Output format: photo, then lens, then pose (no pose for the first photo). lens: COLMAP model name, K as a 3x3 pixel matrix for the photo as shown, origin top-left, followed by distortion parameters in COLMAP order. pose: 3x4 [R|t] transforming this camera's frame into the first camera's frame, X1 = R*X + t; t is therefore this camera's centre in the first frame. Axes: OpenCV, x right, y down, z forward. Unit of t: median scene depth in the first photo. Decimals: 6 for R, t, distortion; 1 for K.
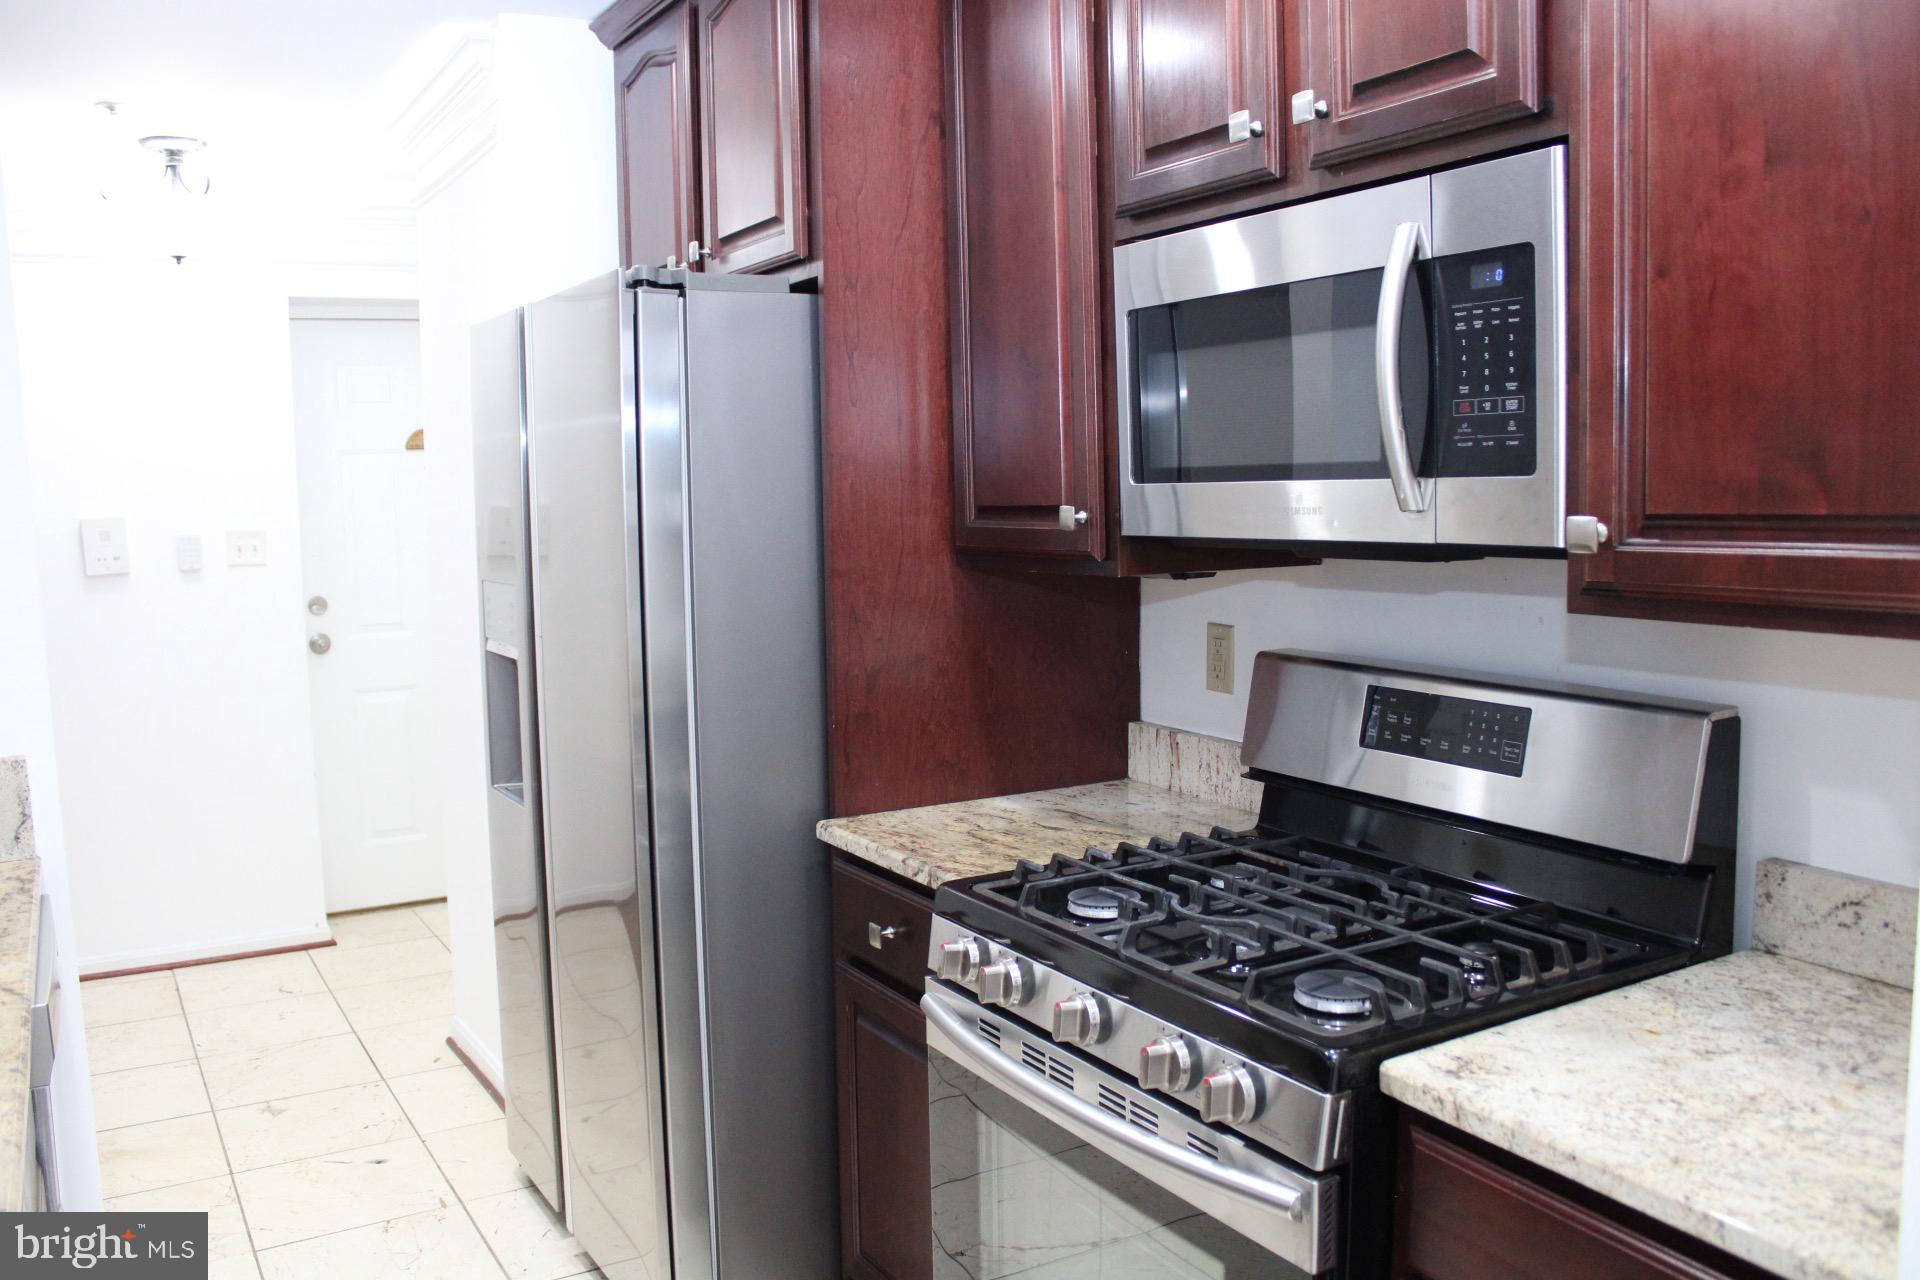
lens RADIAL K [[1575.0, 0, 955.1], [0, 1575.0, 636.3], [0, 0, 1]] dist [-0.125717, 0.087790]
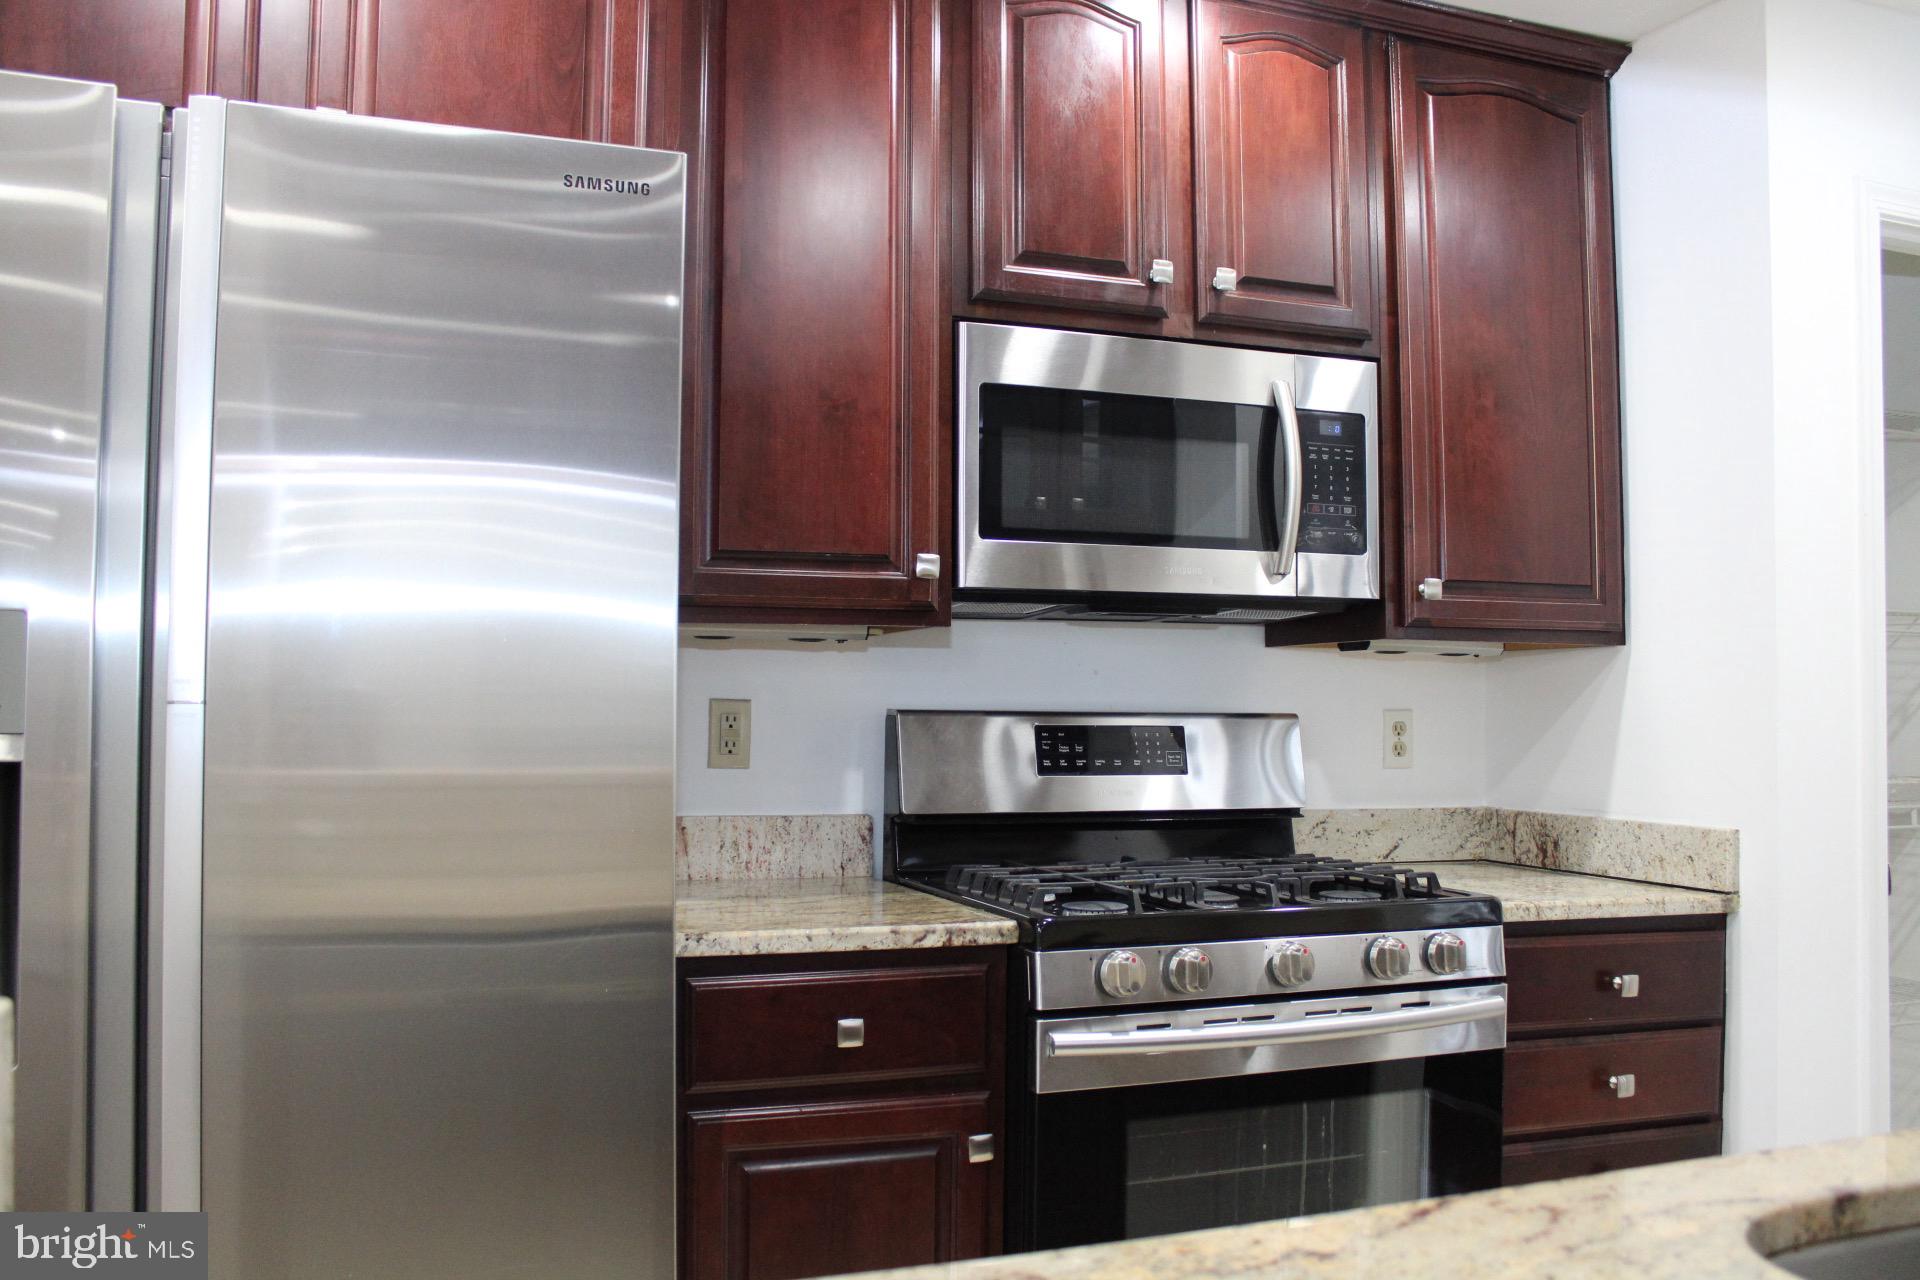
lens RADIAL K [[1575.0, 0, 957.8], [0, 1575.0, 640.3], [0, 0, 1]] dist [-0.125717, 0.087790]
pose [[0.165306, 0.062783, 0.984242, -1.101837], [0.087730, 0.993079, -0.078081, 0.063951], [-0.982333, 0.099255, 0.158654, 0.982443]]
